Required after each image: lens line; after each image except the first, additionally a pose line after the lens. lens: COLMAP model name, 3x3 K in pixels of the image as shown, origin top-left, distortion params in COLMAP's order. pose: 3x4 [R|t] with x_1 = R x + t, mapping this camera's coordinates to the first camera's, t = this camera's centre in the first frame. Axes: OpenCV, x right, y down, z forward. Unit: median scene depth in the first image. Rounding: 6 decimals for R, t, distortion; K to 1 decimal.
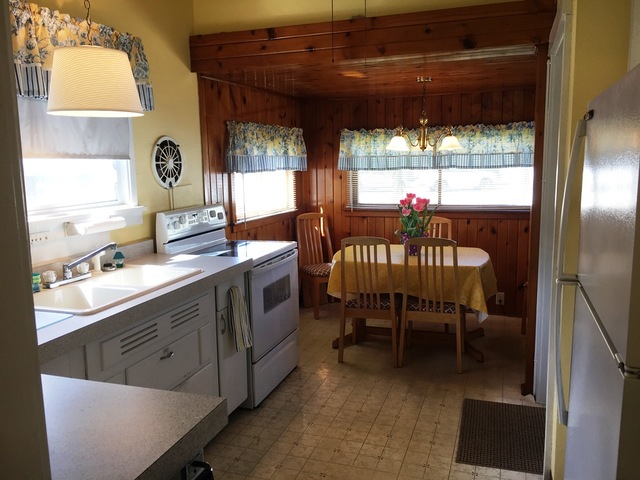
lens RADIAL K [[541.3, 0, 315.6], [0, 541.3, 238.0], [0, 0, 1]] dist [0.043229, -0.010220]
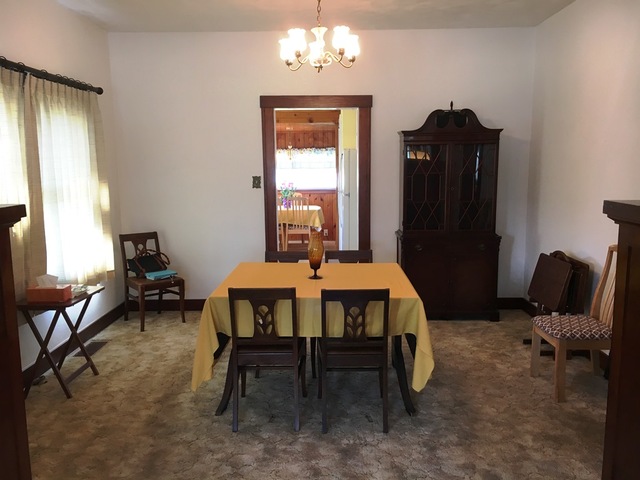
lens RADIAL K [[541.3, 0, 319.5], [0, 541.3, 239.4], [0, 0, 1]] dist [0.043229, -0.010220]
pose [[0.948734, -0.036980, 0.313906, -0.427325], [0.038713, 0.999250, 0.000714, 0.175883], [-0.313697, 0.011475, 0.949454, -1.220505]]
